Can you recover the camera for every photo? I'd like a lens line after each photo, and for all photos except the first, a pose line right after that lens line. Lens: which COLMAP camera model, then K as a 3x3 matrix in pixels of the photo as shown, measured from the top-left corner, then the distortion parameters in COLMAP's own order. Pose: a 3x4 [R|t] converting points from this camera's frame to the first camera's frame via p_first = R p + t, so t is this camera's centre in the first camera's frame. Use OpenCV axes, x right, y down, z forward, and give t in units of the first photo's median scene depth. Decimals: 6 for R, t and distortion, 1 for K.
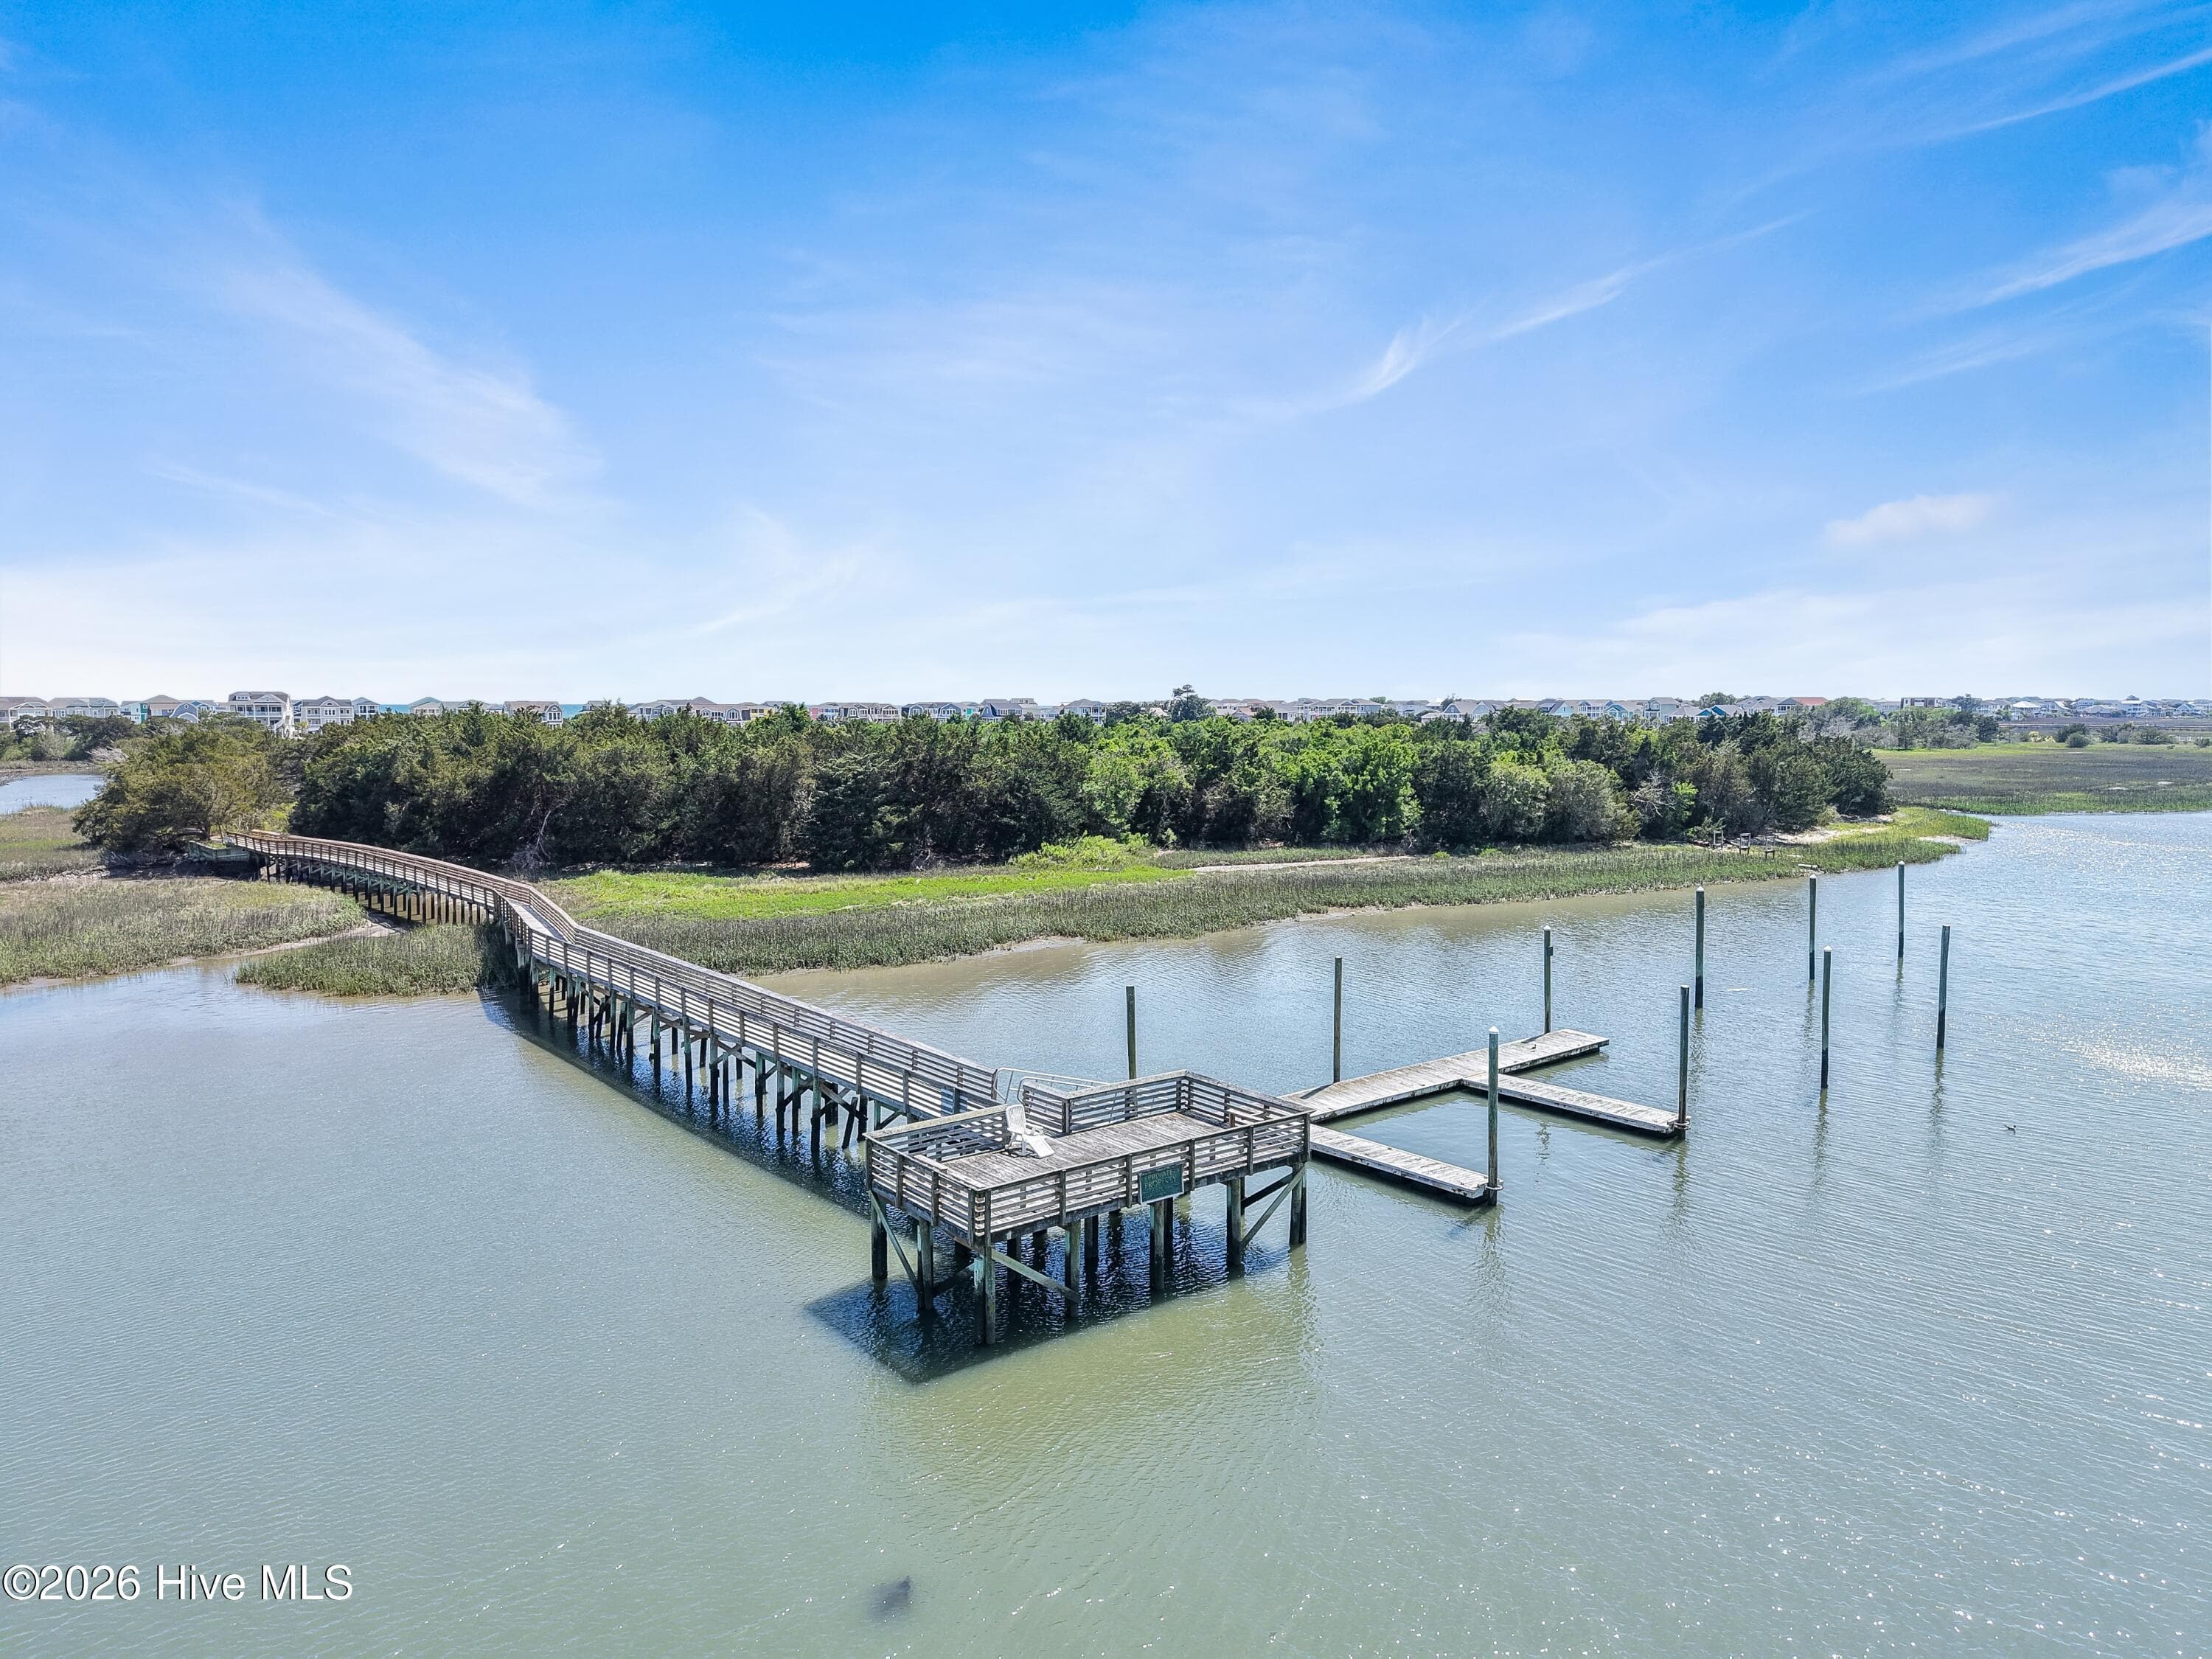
lens RADIAL K [[1464.0, 0, 1101.1], [0, 1464.0, 815.6], [0, 0, 1]] dist [0.025673, -0.031928]
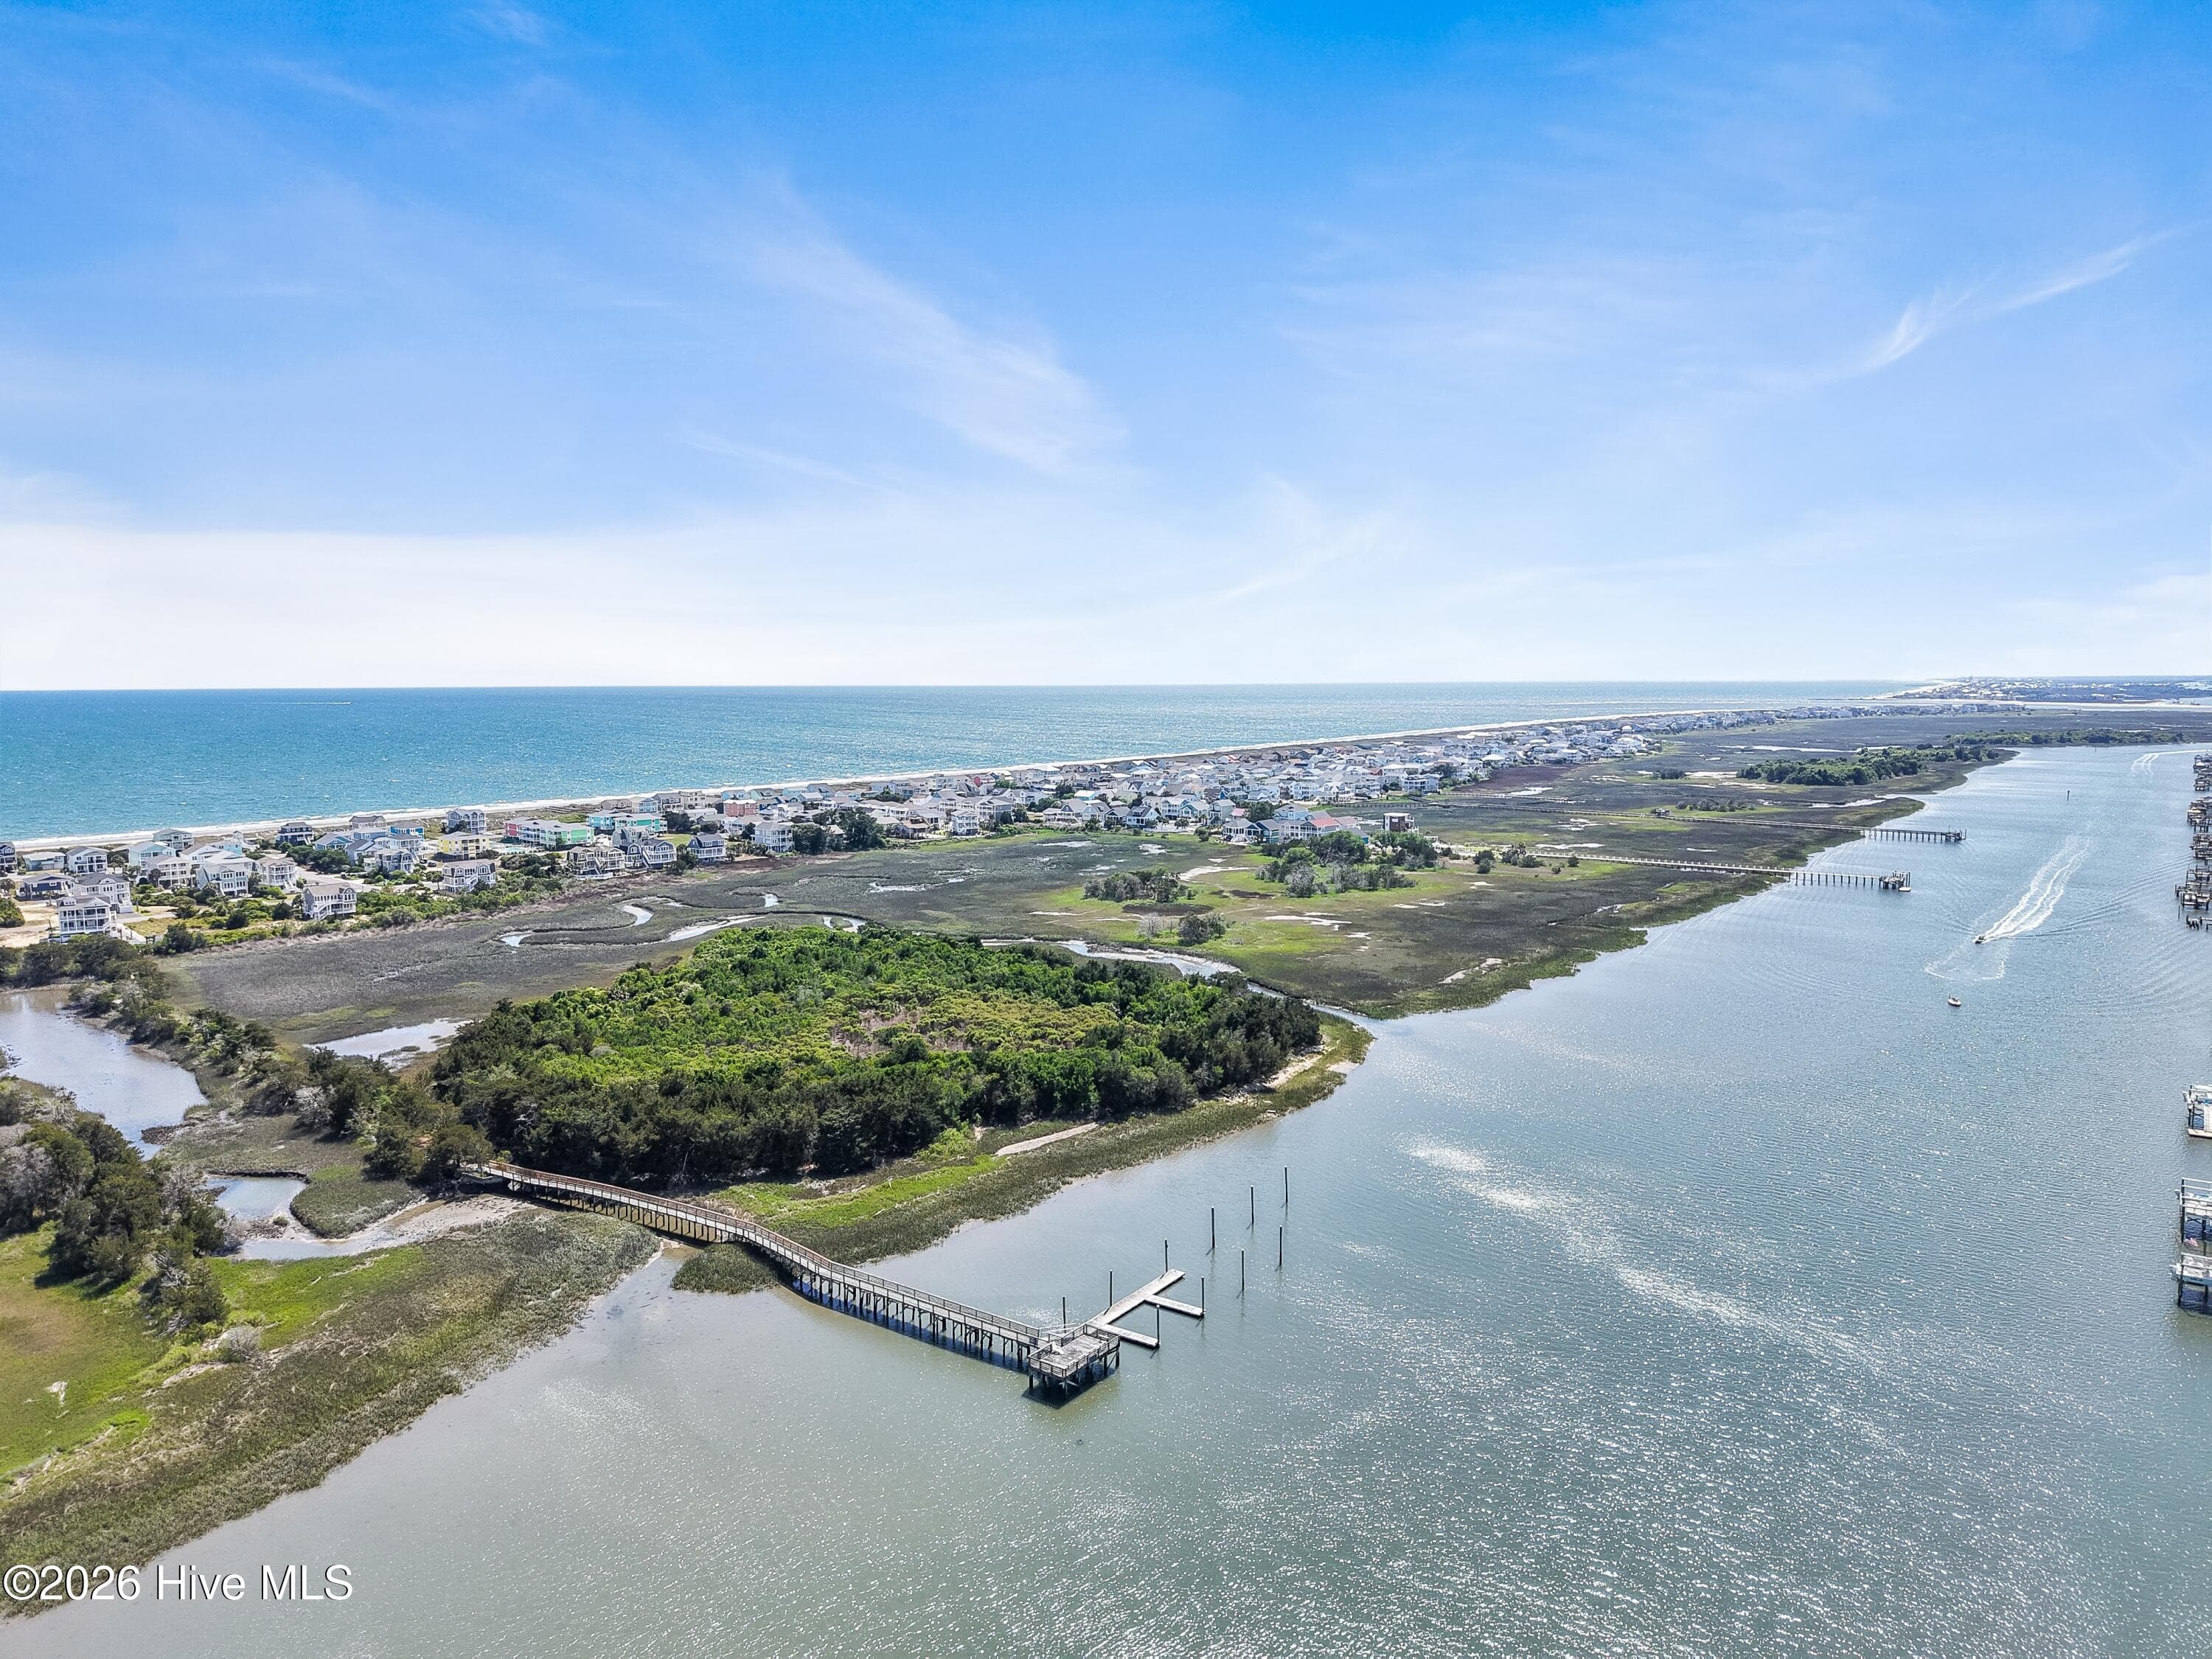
lens RADIAL K [[1464.0, 0, 1101.1], [0, 1464.0, 815.6], [0, 0, 1]] dist [0.025673, -0.031928]
pose [[0.962300, -0.048177, 0.267688, -0.329043], [0.041925, 0.998699, 0.029024, -0.479540], [-0.268739, -0.016707, 0.963068, -1.035638]]
